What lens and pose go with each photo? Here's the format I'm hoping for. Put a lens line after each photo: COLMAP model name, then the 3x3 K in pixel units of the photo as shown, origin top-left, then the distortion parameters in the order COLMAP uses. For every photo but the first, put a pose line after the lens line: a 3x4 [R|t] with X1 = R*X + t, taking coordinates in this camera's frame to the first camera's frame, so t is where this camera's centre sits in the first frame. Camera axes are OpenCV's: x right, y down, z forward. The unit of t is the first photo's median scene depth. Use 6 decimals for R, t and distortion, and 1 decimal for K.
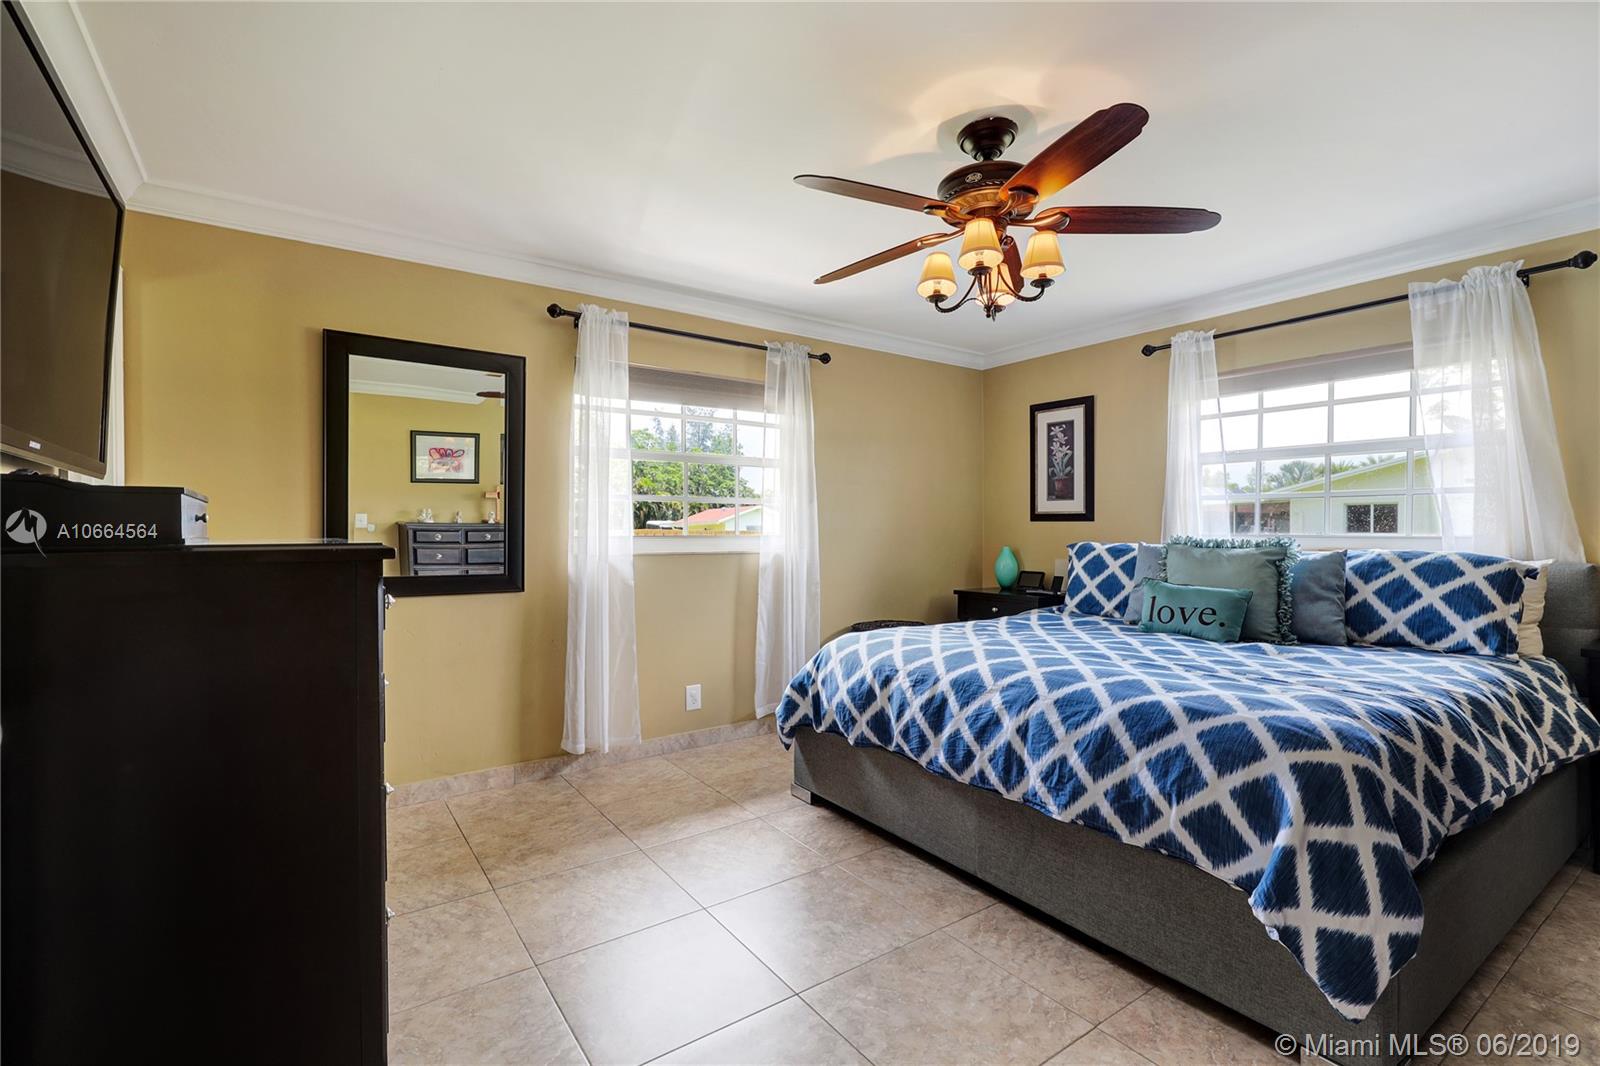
lens RADIAL K [[721.0, 0, 800.0], [0, 721.0, 530.9], [0, 0, 1]] dist [-0.000912, 0.000257]
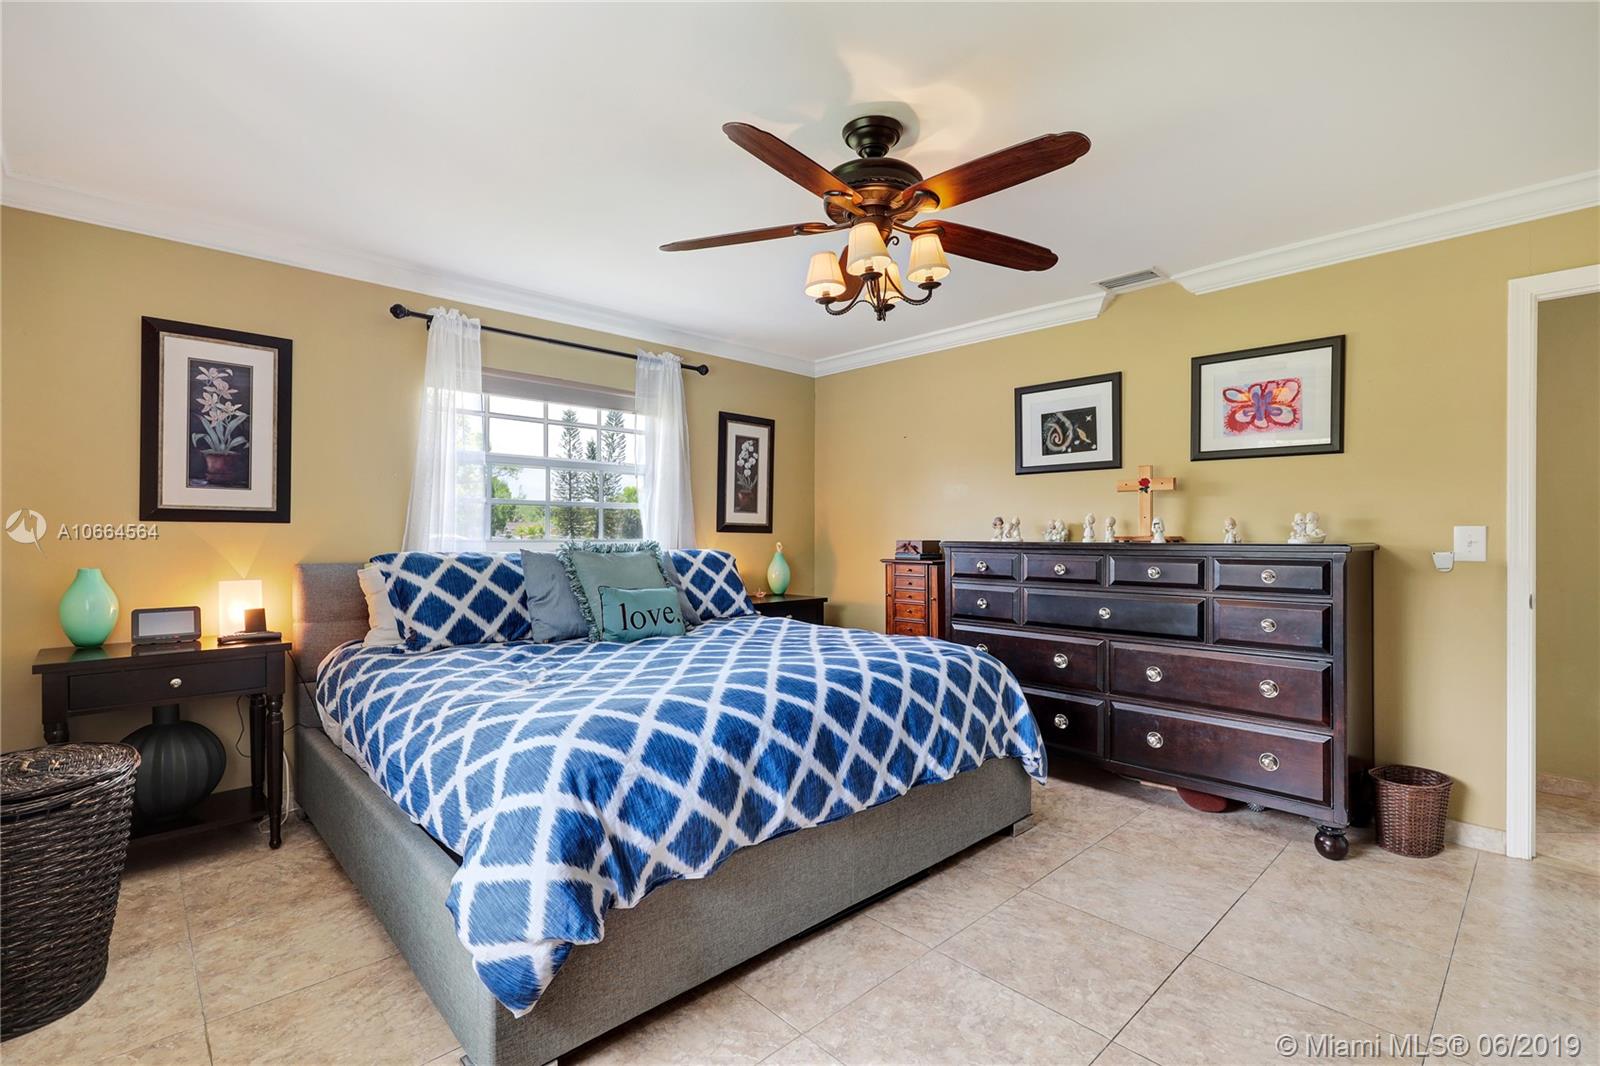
lens RADIAL K [[721.0, 0, 803.2], [0, 721.0, 536.8], [0, 0, 1]] dist [-0.000912, 0.000257]
pose [[-0.143423, -0.007205, 0.989635, -0.403080], [-0.000071, 0.999974, 0.007270, -0.005691], [-0.989662, 0.000973, -0.143419, 0.714680]]
